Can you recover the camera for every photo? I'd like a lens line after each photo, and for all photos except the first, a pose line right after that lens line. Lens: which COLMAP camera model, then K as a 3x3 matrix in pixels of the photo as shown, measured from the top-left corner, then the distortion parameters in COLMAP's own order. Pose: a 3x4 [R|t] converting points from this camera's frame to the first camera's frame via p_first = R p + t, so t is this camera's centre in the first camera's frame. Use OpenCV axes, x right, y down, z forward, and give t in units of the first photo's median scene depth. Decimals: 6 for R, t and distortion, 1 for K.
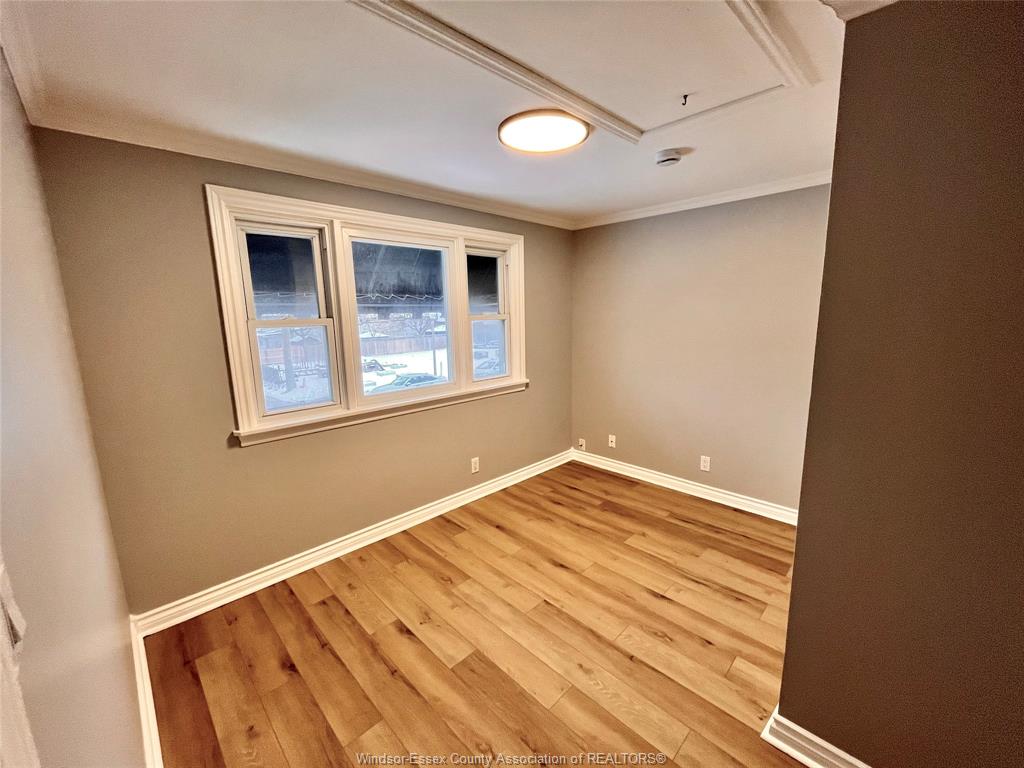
lens RADIAL K [[414.9, 0, 513.4], [0, 414.9, 386.5], [0, 0, 1]] dist [-0.000745, -0.000349]
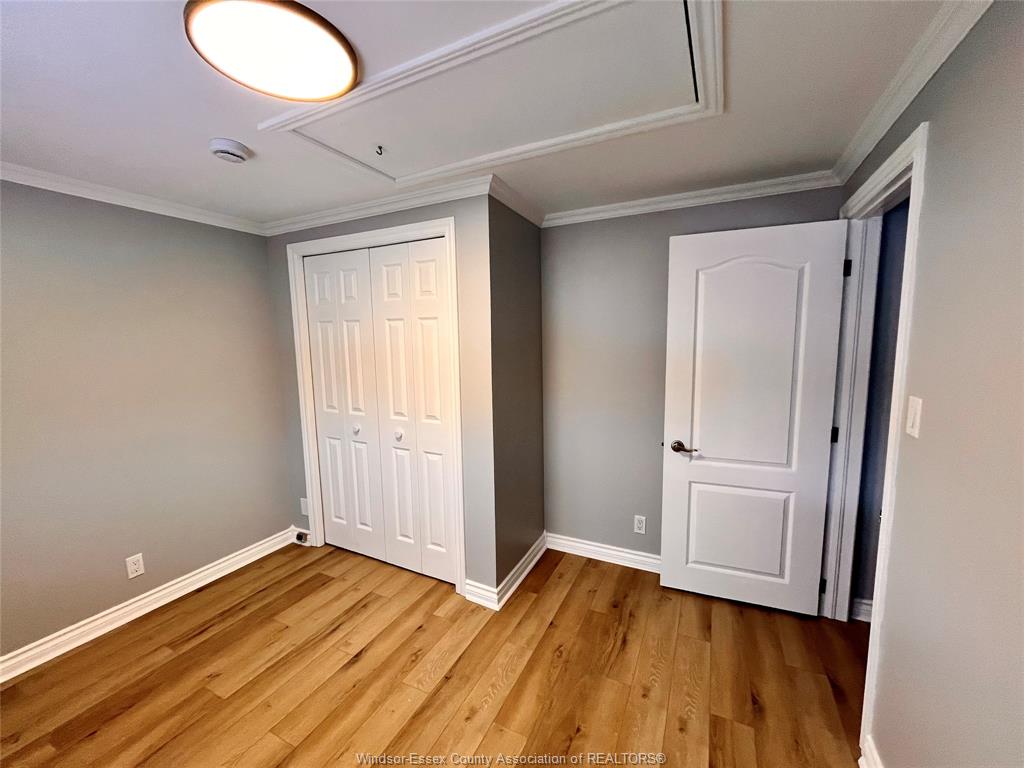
lens RADIAL K [[414.9, 0, 513.4], [0, 414.9, 386.5], [0, 0, 1]] dist [-0.000745, -0.000349]
pose [[-0.327269, -0.084137, 0.941178, -0.556556], [0.189081, 0.970053, 0.152466, -0.135151], [-0.925820, 0.227856, -0.301560, 0.835887]]
